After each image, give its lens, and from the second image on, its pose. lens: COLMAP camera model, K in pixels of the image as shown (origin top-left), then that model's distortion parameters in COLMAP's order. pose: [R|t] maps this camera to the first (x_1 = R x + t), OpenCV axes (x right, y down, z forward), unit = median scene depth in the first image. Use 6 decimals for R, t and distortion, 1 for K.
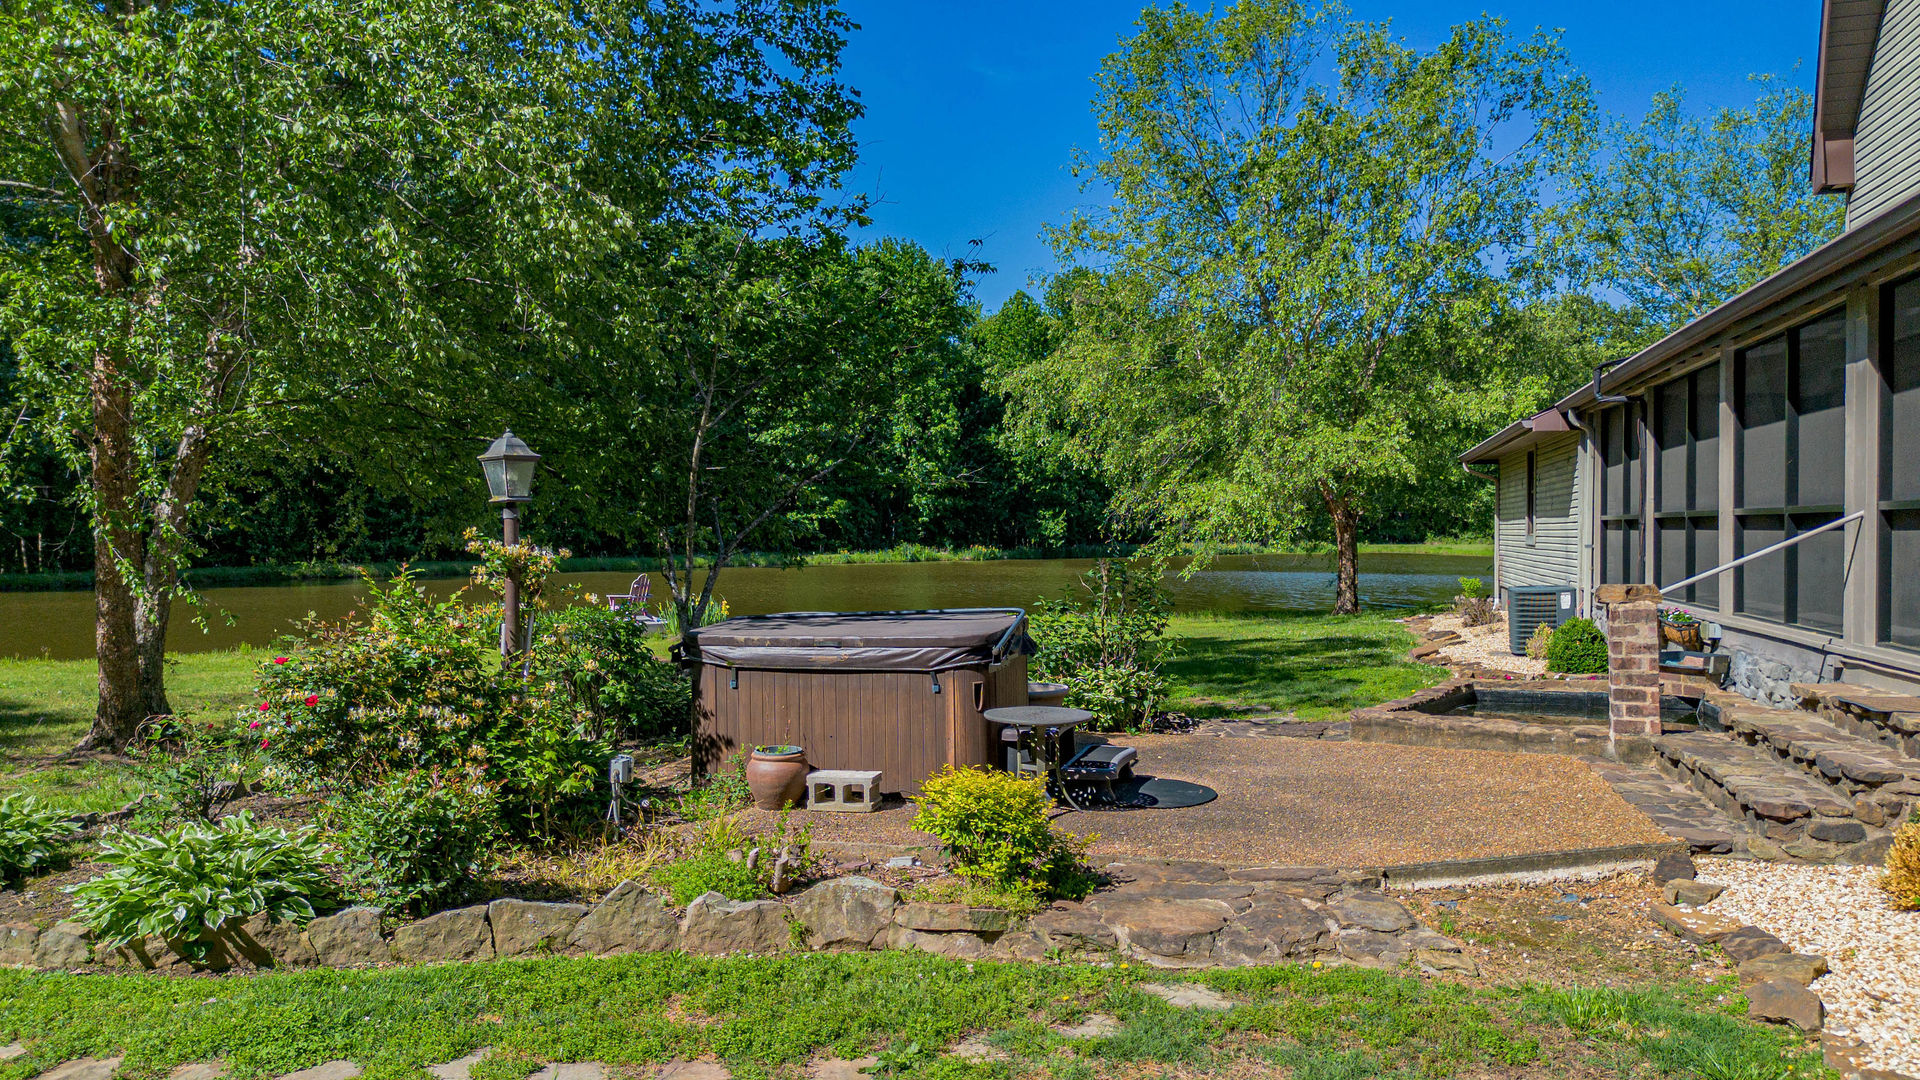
lens RADIAL K [[1351.1, 0, 957.0], [0, 1351.1, 507.2], [0, 0, 1]] dist [-0.001815, -0.008915]
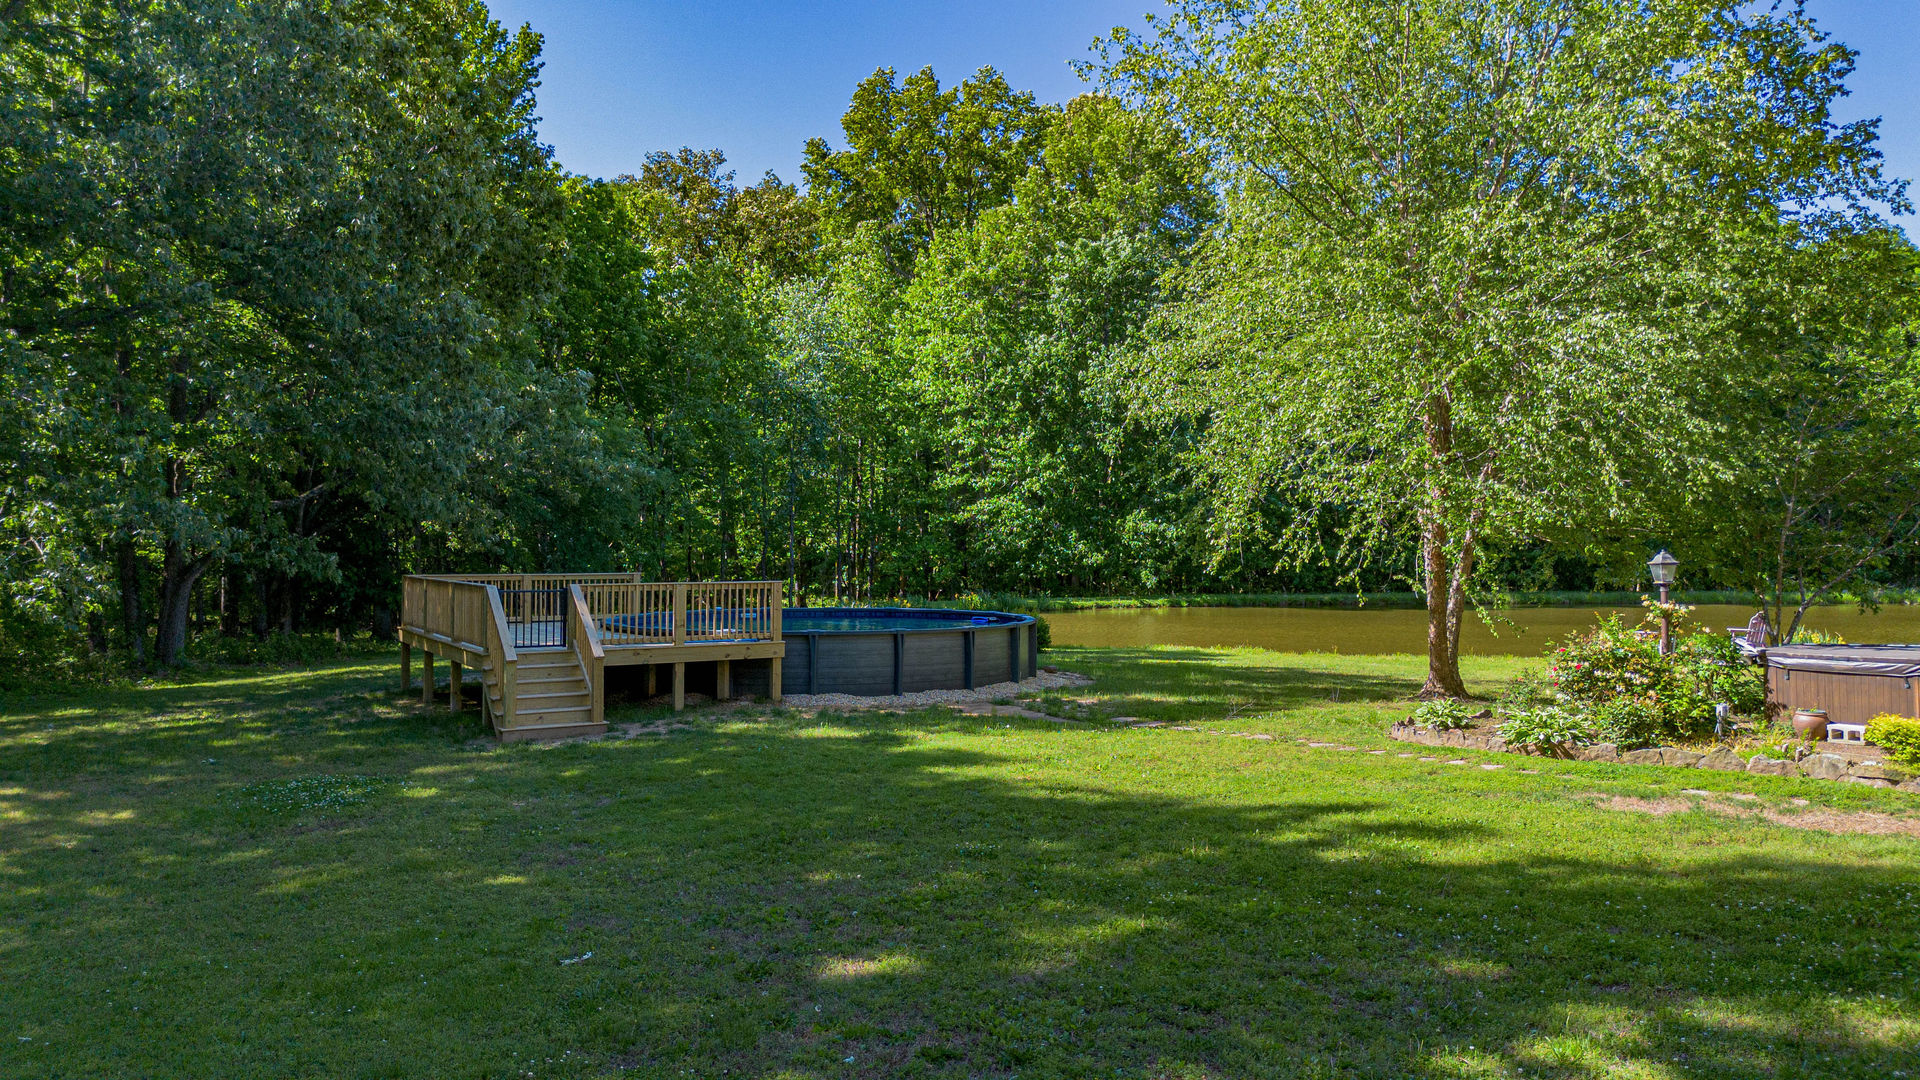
lens RADIAL K [[1351.1, 0, 957.0], [0, 1351.1, 507.2], [0, 0, 1]] dist [-0.001815, -0.008915]
pose [[0.709561, -0.020287, -0.704352, 0.418155], [0.002639, 0.999655, -0.026134, -0.077792], [0.704640, 0.016684, 0.709369, -1.427351]]
